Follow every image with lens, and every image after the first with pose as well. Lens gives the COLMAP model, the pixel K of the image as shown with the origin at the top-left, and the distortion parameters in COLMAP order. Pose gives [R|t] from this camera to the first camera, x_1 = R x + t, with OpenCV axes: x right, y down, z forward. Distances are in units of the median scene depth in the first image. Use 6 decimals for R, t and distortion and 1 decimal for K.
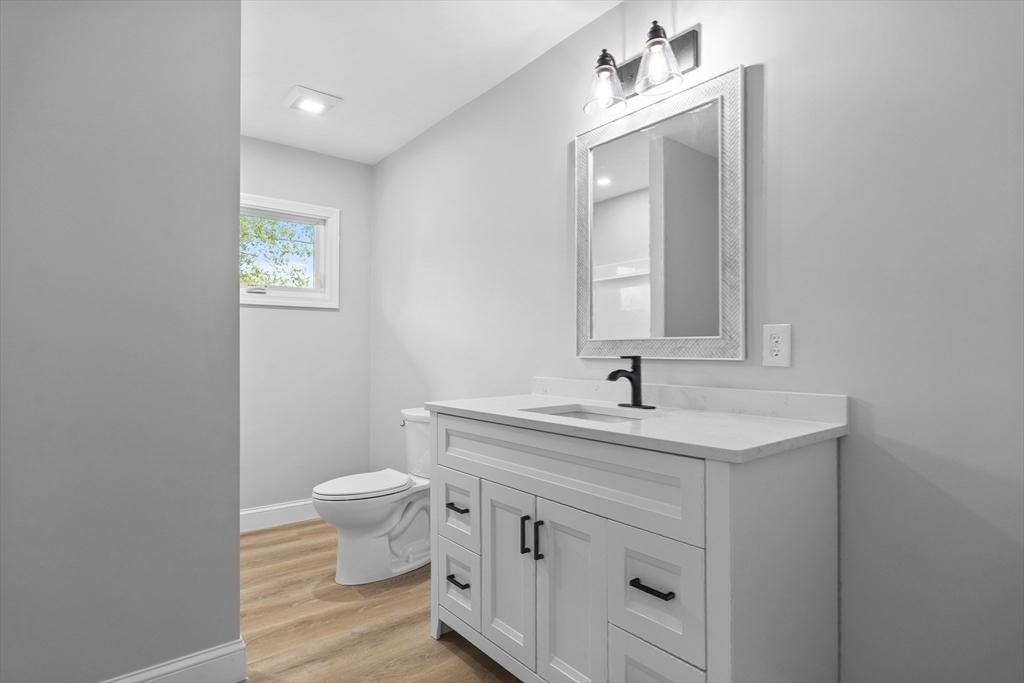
lens RADIAL K [[527.1, 0, 512.0], [0, 527.1, 341.5], [0, 0, 1]] dist [-0.000490, 0.000228]
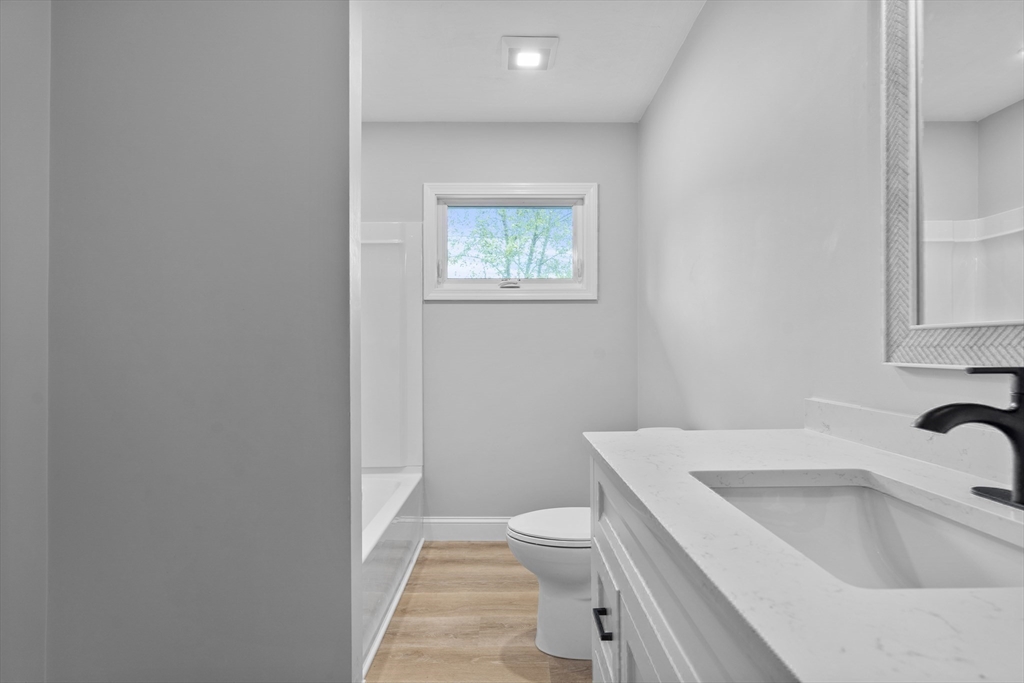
lens RADIAL K [[527.1, 0, 512.0], [0, 527.1, 341.5], [0, 0, 1]] dist [-0.000490, 0.000228]
pose [[0.786438, -0.008326, -0.617613, 0.131279], [0.011665, 0.999931, 0.001373, 0.003825], [0.617559, -0.008284, 0.786481, 0.361889]]
